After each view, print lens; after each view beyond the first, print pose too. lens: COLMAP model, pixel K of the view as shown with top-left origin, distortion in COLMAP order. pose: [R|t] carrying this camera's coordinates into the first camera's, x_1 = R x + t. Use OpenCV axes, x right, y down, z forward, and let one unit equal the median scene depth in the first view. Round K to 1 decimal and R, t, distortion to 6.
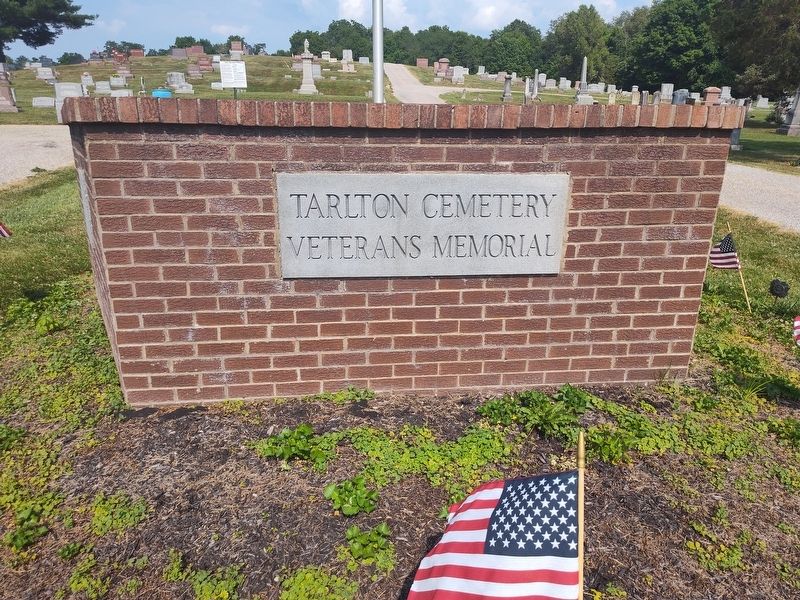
lens RADIAL K [[542.9, 0, 406.2], [0, 542.9, 301.0], [0, 0, 1]] dist [0.049052, -0.056516]
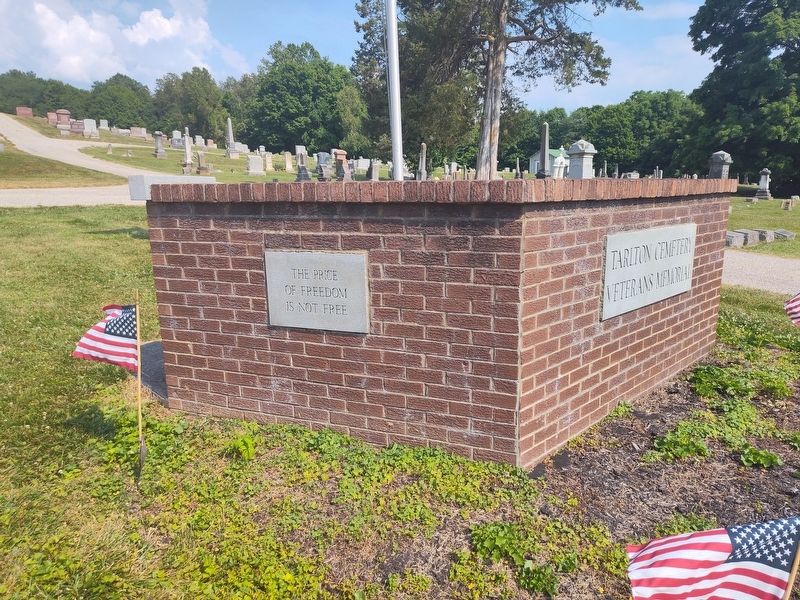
lens RADIAL K [[542.9, 0, 406.2], [0, 542.9, 301.0], [0, 0, 1]] dist [0.049052, -0.056516]
pose [[0.795701, -0.140279, 0.589222, -0.054249], [0.195059, 0.980332, -0.030020, -0.005653], [-0.573422, 0.138819, 0.807414, 0.011246]]
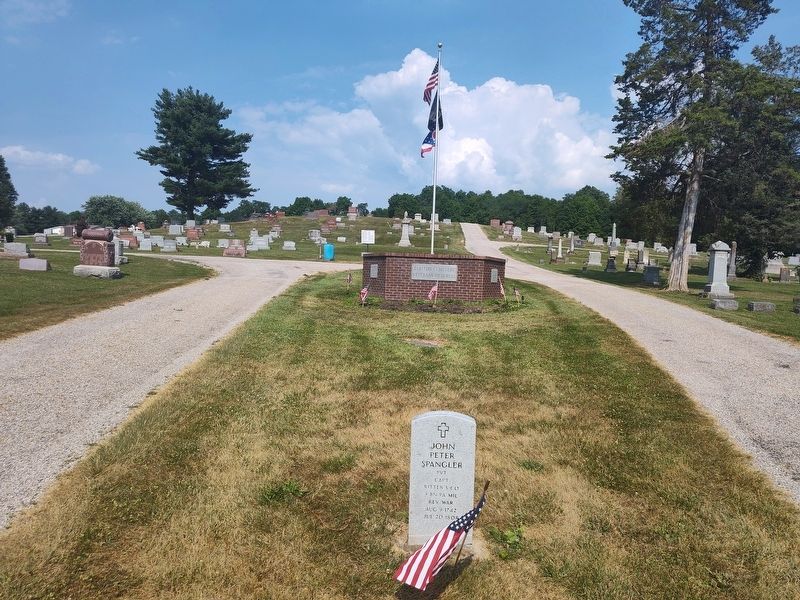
lens RADIAL K [[542.9, 0, 406.2], [0, 542.9, 301.0], [0, 0, 1]] dist [0.049052, -0.056516]
pose [[0.988116, 0.036053, -0.149419, 0.028333], [-0.072881, 0.965775, -0.248932, 0.075459], [0.135330, 0.256863, 0.956926, -0.212455]]
